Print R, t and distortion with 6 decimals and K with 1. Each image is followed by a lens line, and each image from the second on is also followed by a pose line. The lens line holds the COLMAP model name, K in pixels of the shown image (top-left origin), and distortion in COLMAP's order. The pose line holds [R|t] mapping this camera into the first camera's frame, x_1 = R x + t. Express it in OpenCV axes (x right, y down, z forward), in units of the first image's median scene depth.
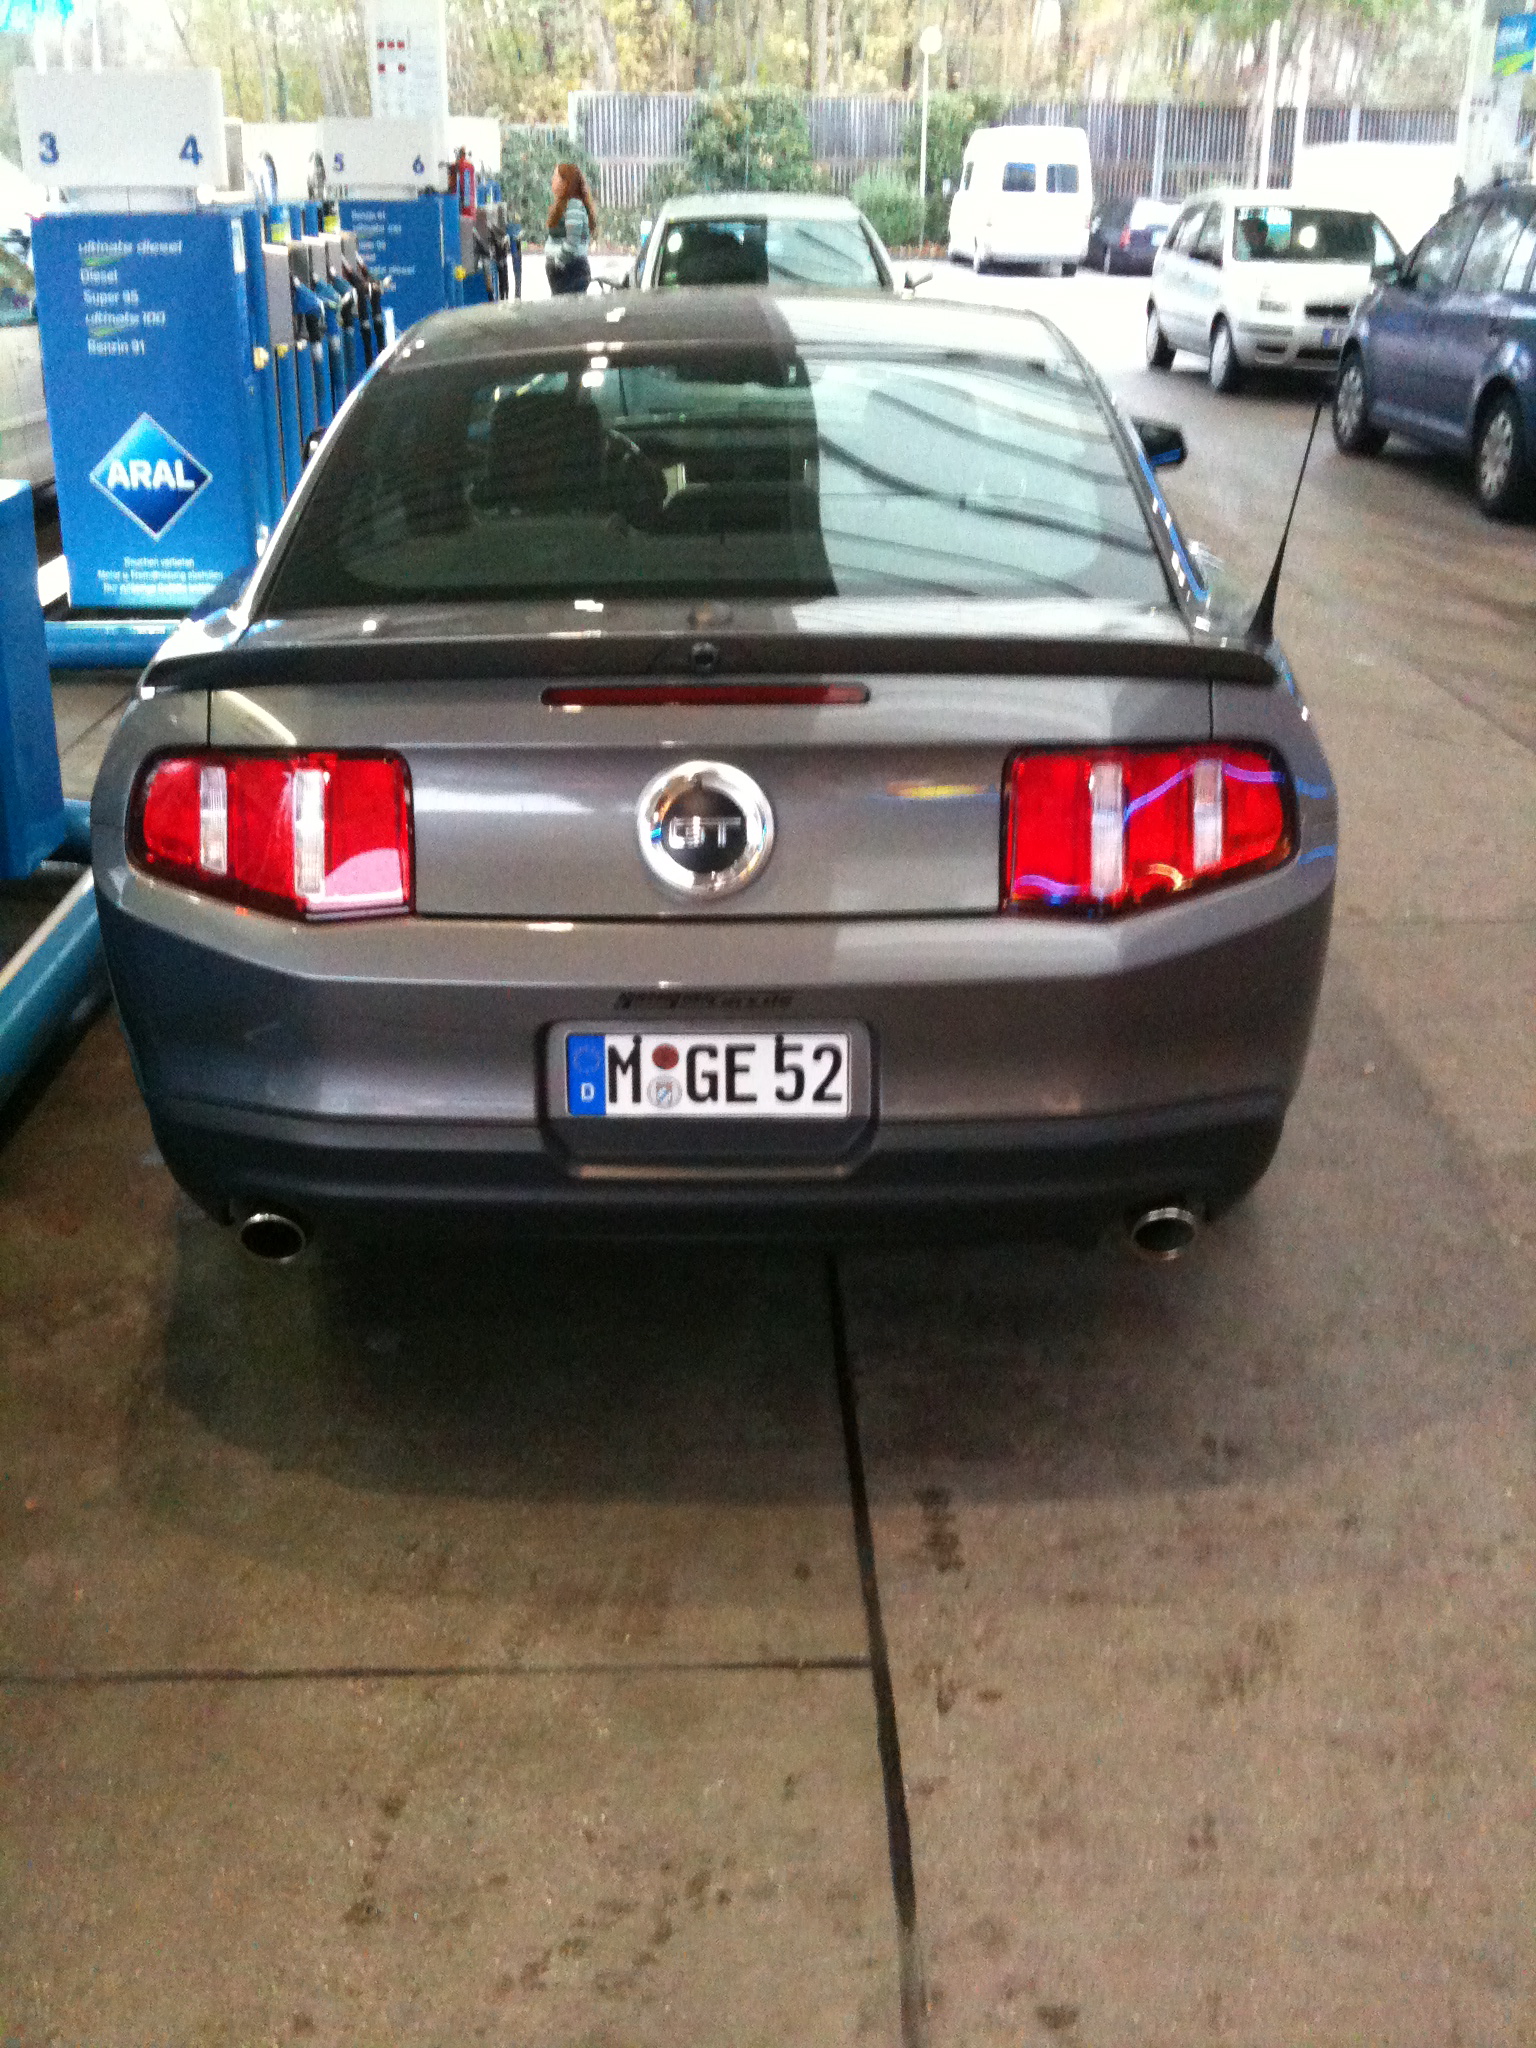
lens RADIAL K [[2163.6, 0, 768.9], [0, 2163.6, 1016.2], [0, 0, 1]] dist [-0.040922, 0.000000]
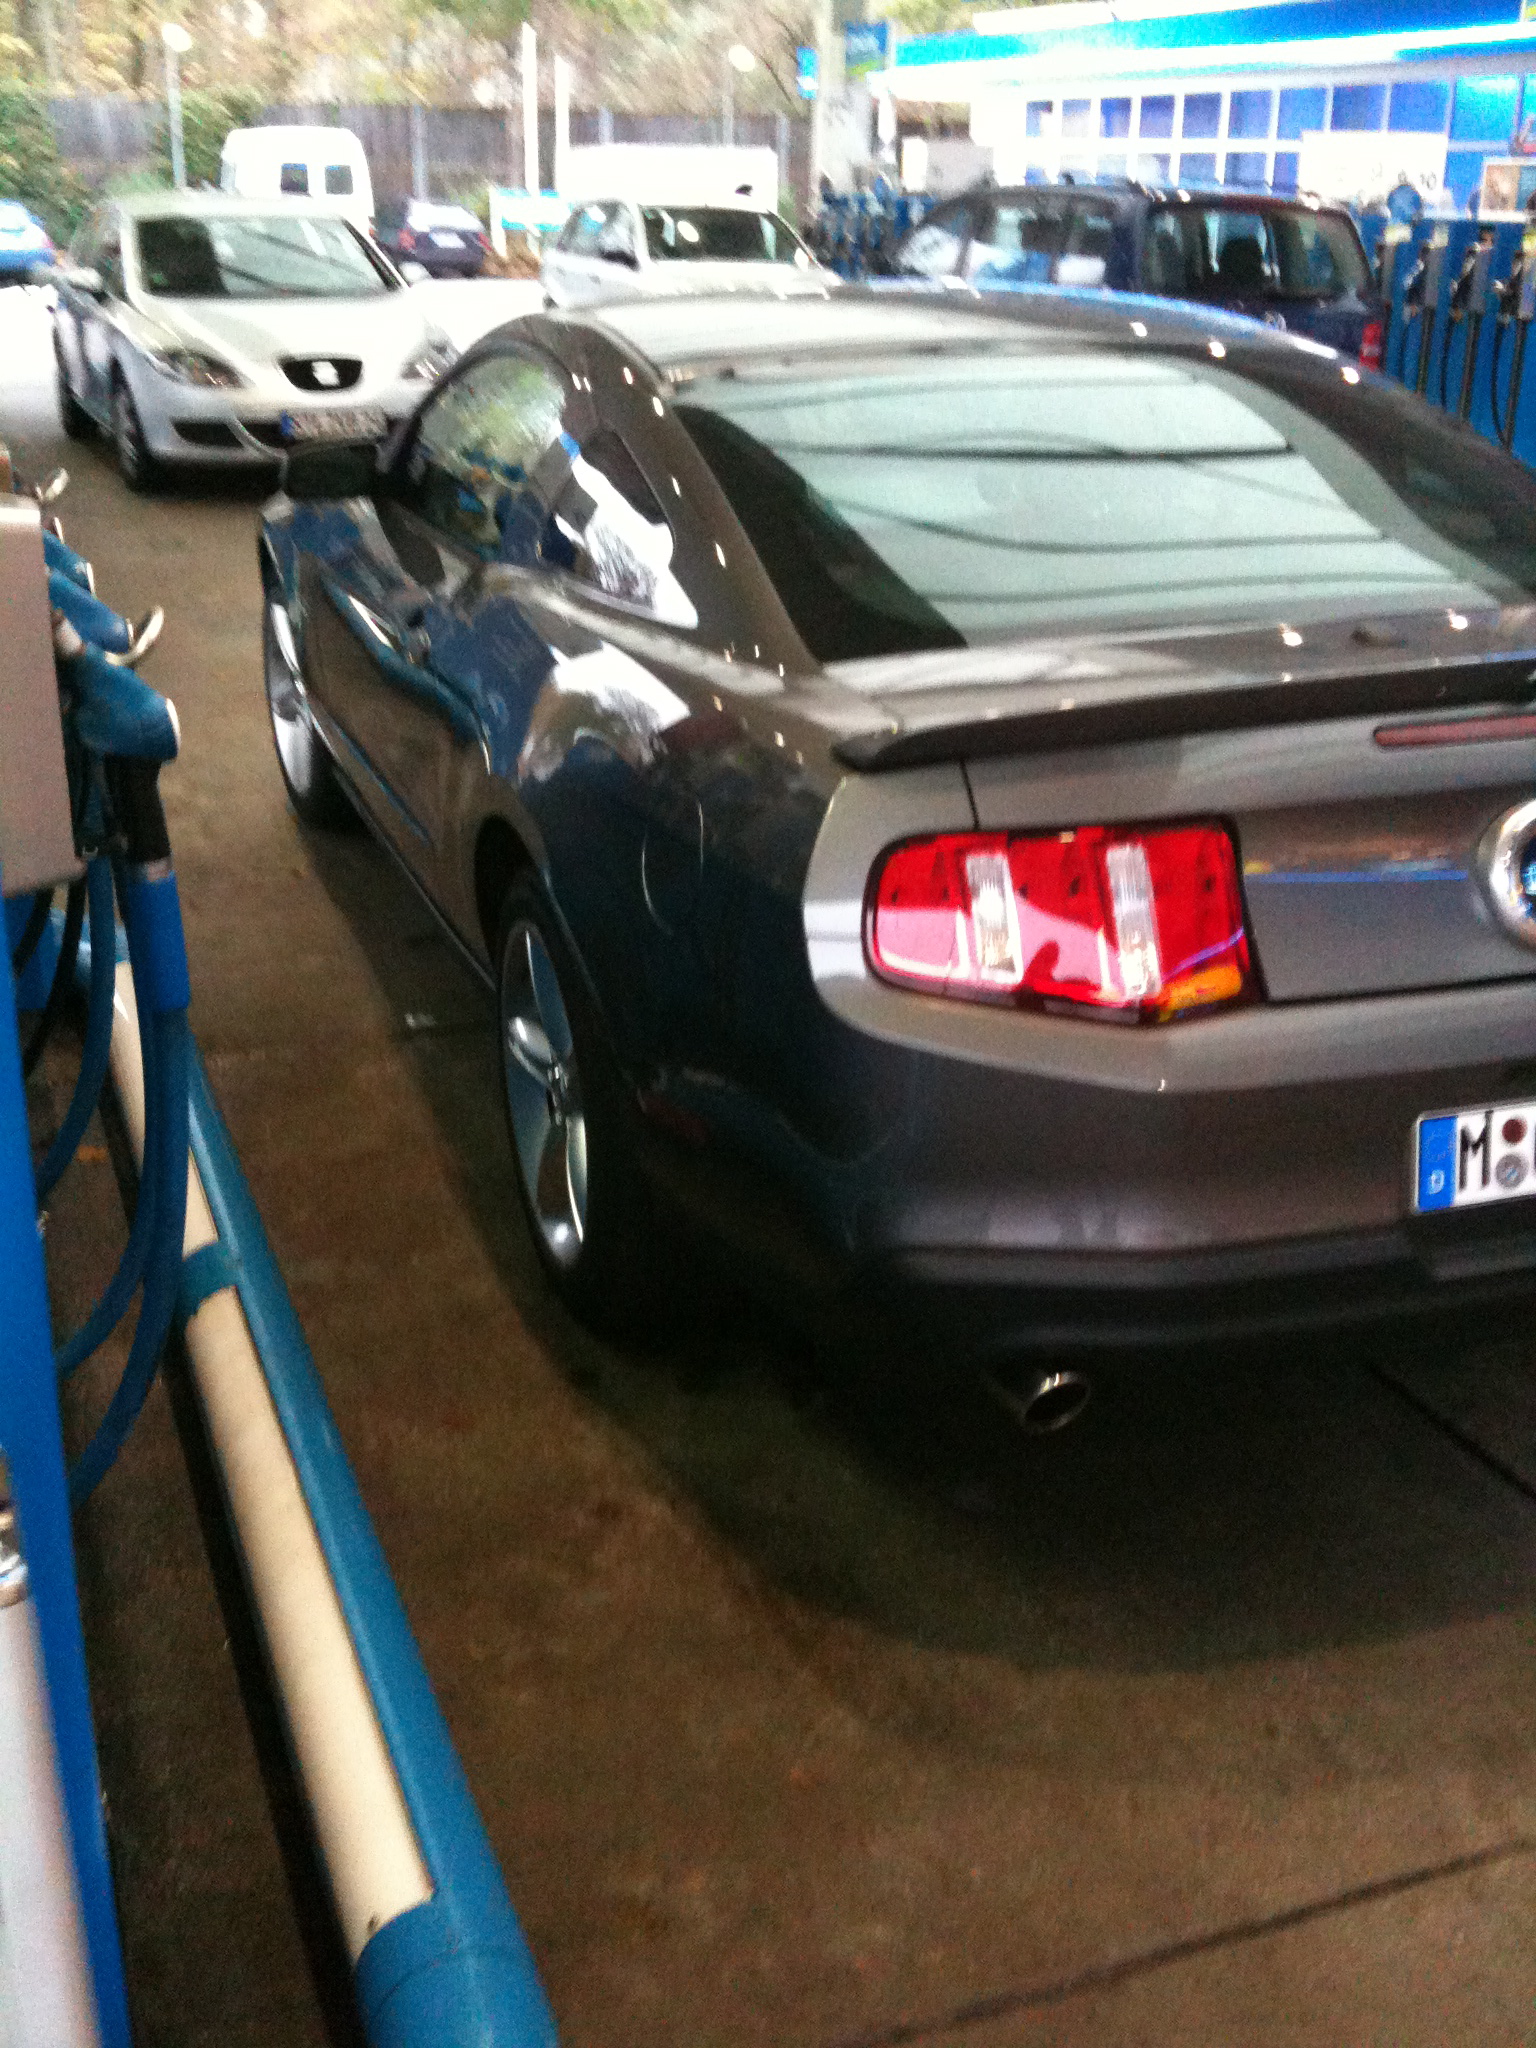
lens RADIAL K [[2163.6, 0, 768.6], [0, 2163.6, 1033.3], [0, 0, 1]] dist [-0.040922, 0.000000]
pose [[0.945997, -0.109864, 0.304991, -0.486608], [0.108051, 0.993882, 0.022875, -0.060058], [-0.305638, 0.011315, 0.952081, 0.195568]]
